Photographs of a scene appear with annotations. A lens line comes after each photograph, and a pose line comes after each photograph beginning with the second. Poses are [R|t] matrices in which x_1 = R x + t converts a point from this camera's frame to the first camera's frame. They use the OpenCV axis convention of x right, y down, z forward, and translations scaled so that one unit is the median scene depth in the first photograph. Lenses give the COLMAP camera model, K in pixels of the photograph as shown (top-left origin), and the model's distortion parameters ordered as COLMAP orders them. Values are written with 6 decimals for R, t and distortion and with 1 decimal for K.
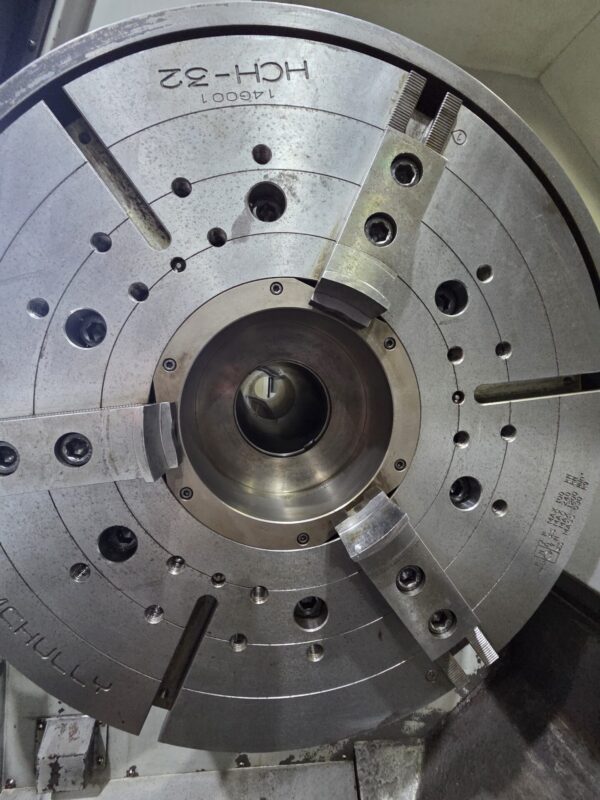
lens RADIAL K [[321.8, 0, 297.4], [0, 321.8, 406.1], [0, 0, 1]] dist [0.003187, 0.001067]
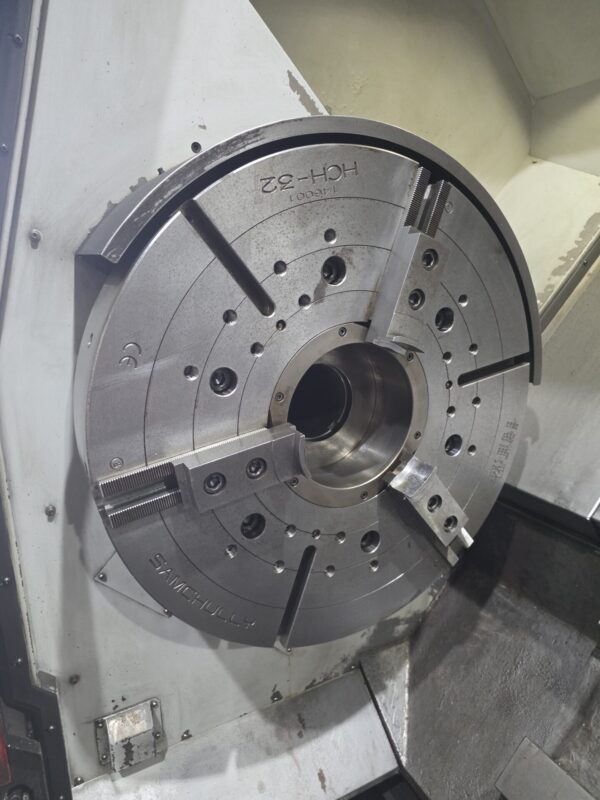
lens RADIAL K [[525.0, 0, 297.1], [0, 525.0, 403.7], [0, 0, 1]] dist [0.089280, -0.089101]
pose [[0.929631, -0.151658, 0.335837, -1.014768], [0.083376, 0.974314, 0.209190, -0.526551], [-0.358936, -0.166469, 0.918397, -1.033792]]
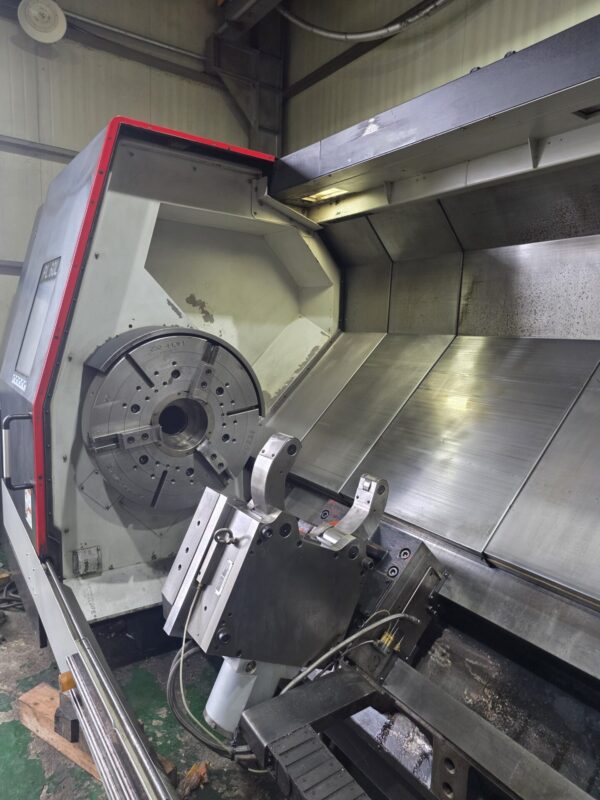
lens RADIAL K [[525.0, 0, 297.1], [0, 525.0, 403.7], [0, 0, 1]] dist [0.089280, -0.089101]
pose [[0.875922, -0.081303, 0.475553, -1.869063], [0.035346, 0.993864, 0.104812, -0.852589], [-0.481156, -0.074998, 0.873421, -5.371062]]
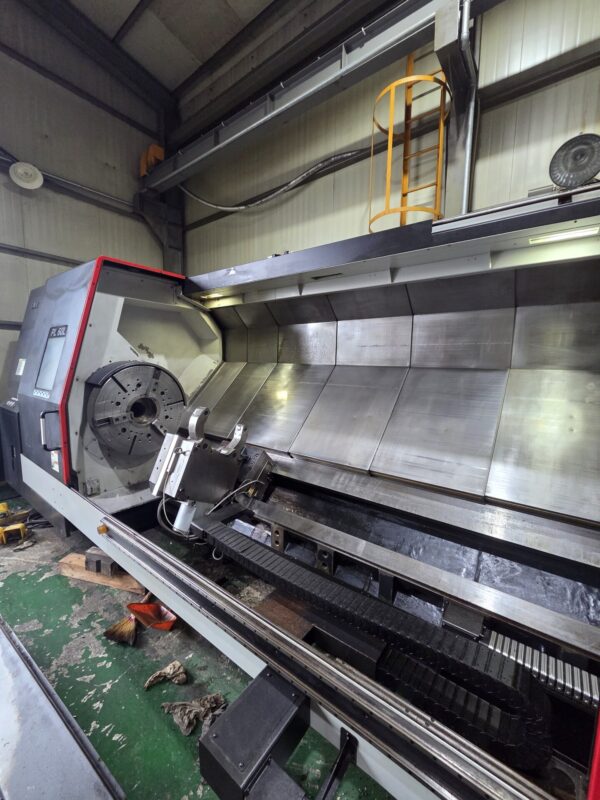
lens RADIAL K [[327.5, 0, 297.9], [0, 327.5, 402.1], [0, 0, 1]] dist [0.002507, -0.001000]
pose [[0.690153, -0.121727, 0.713352, -3.066721], [0.058720, 0.991921, 0.112451, -0.851177], [-0.721277, -0.035721, 0.691725, -7.149585]]
